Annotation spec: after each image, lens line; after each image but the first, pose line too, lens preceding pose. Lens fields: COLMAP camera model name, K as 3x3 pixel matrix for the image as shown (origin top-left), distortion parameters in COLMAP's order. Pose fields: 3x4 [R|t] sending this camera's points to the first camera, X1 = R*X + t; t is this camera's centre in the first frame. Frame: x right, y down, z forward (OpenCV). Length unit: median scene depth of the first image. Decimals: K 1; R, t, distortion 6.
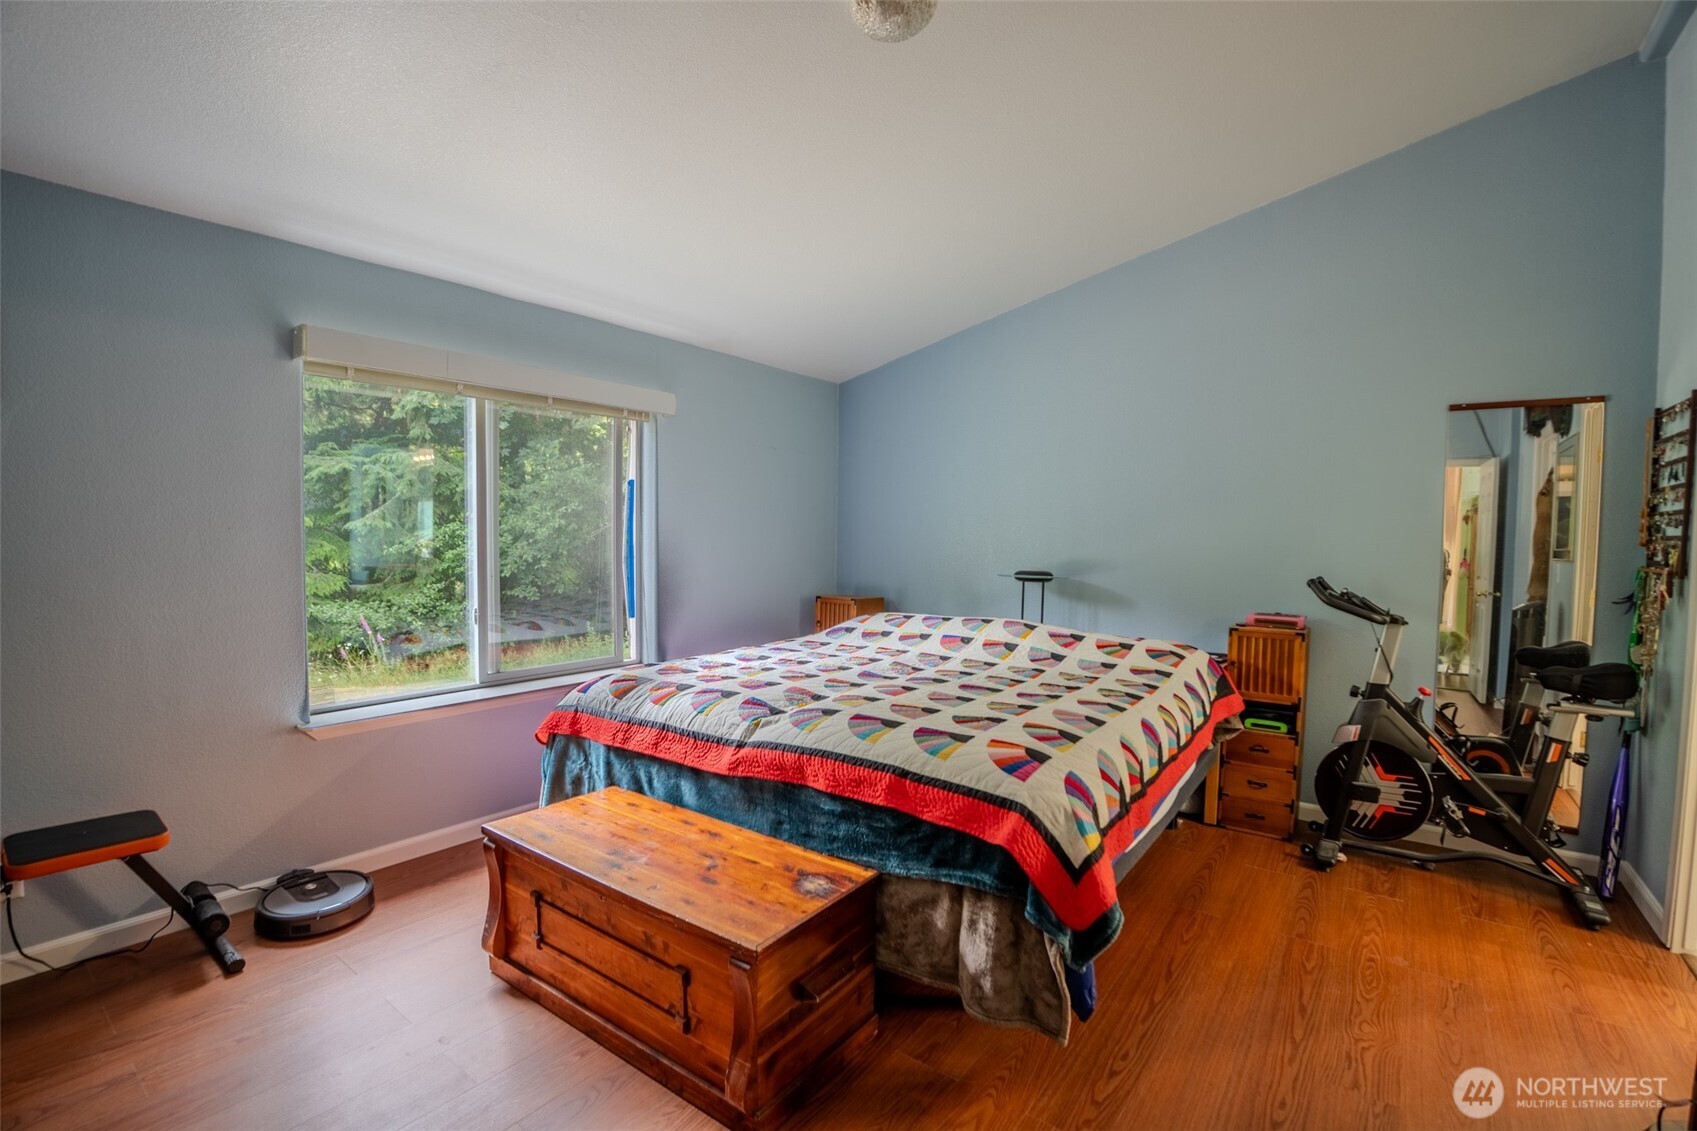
lens RADIAL K [[748.2, 0, 840.4], [0, 748.2, 570.9], [0, 0, 1]] dist [-0.062714, 0.010431]
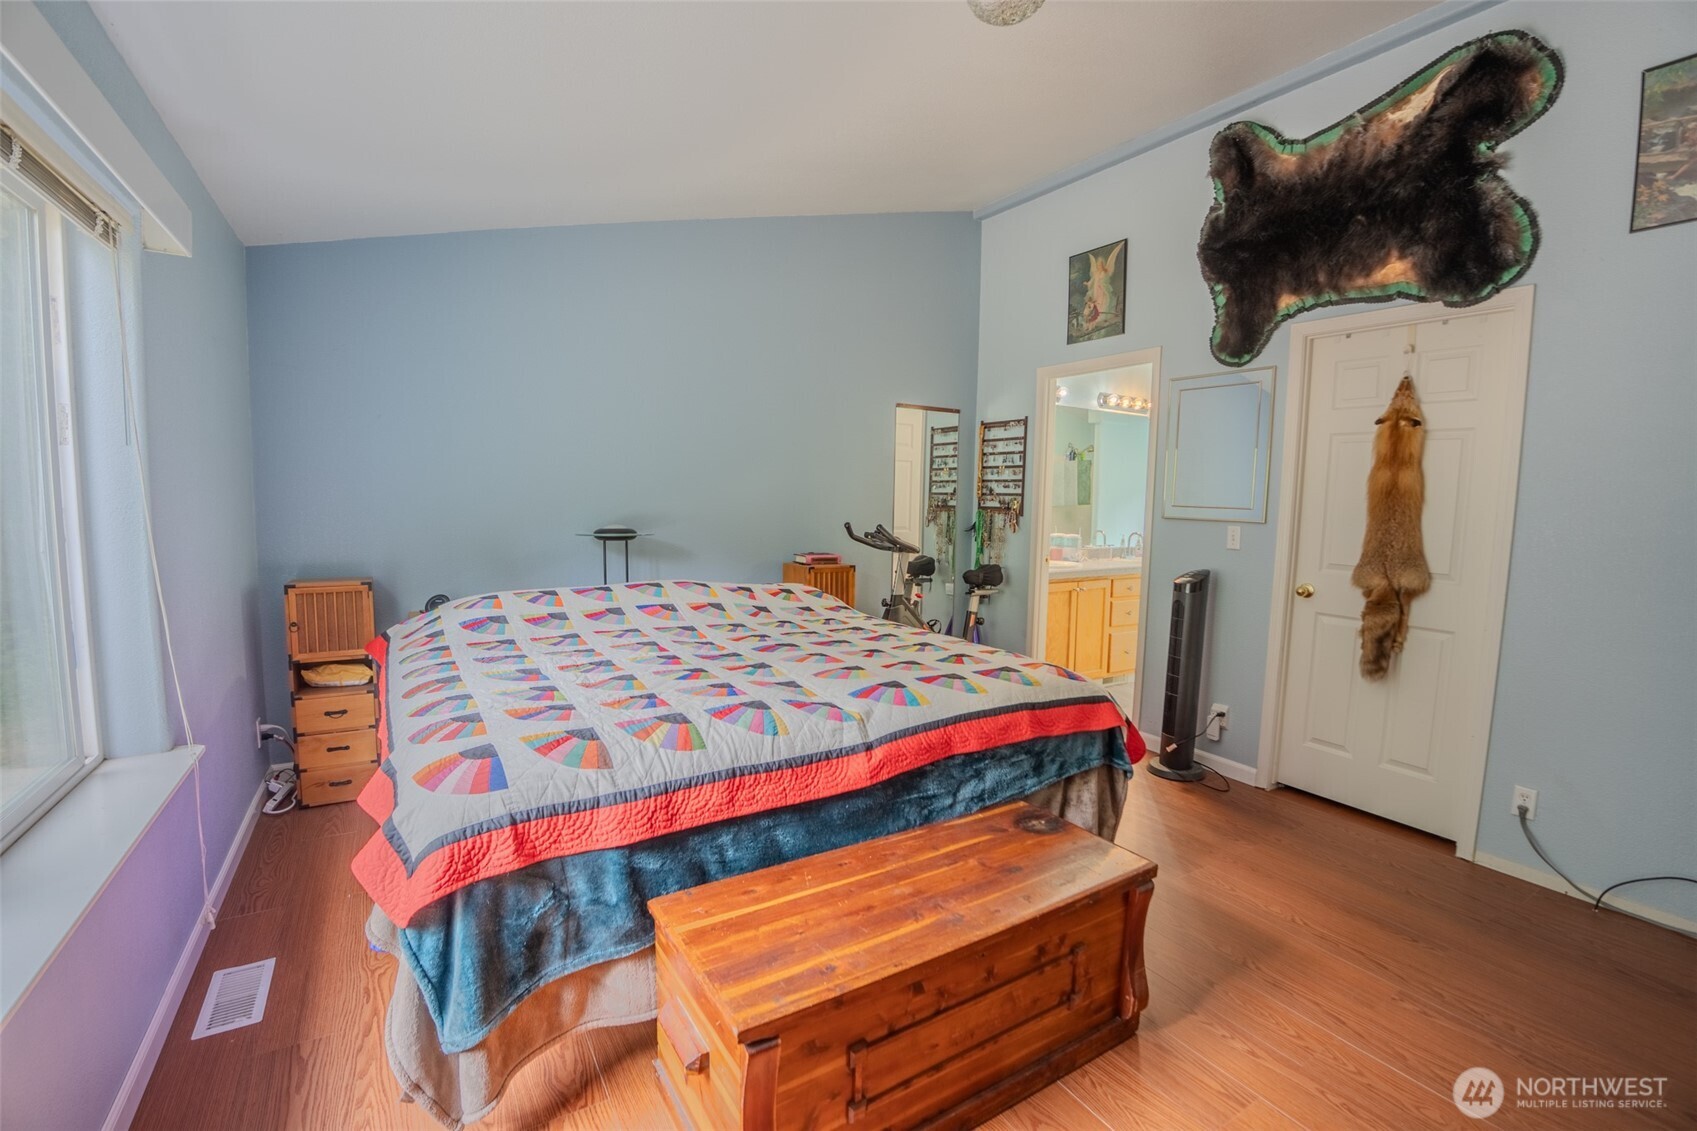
lens RADIAL K [[748.2, 0, 854.3], [0, 748.2, 564.1], [0, 0, 1]] dist [-0.062714, 0.010431]
pose [[0.383340, -0.091007, 0.919113, -0.839767], [0.031796, 0.995844, 0.085343, -0.045110], [-0.923060, -0.003492, 0.384641, 0.634949]]
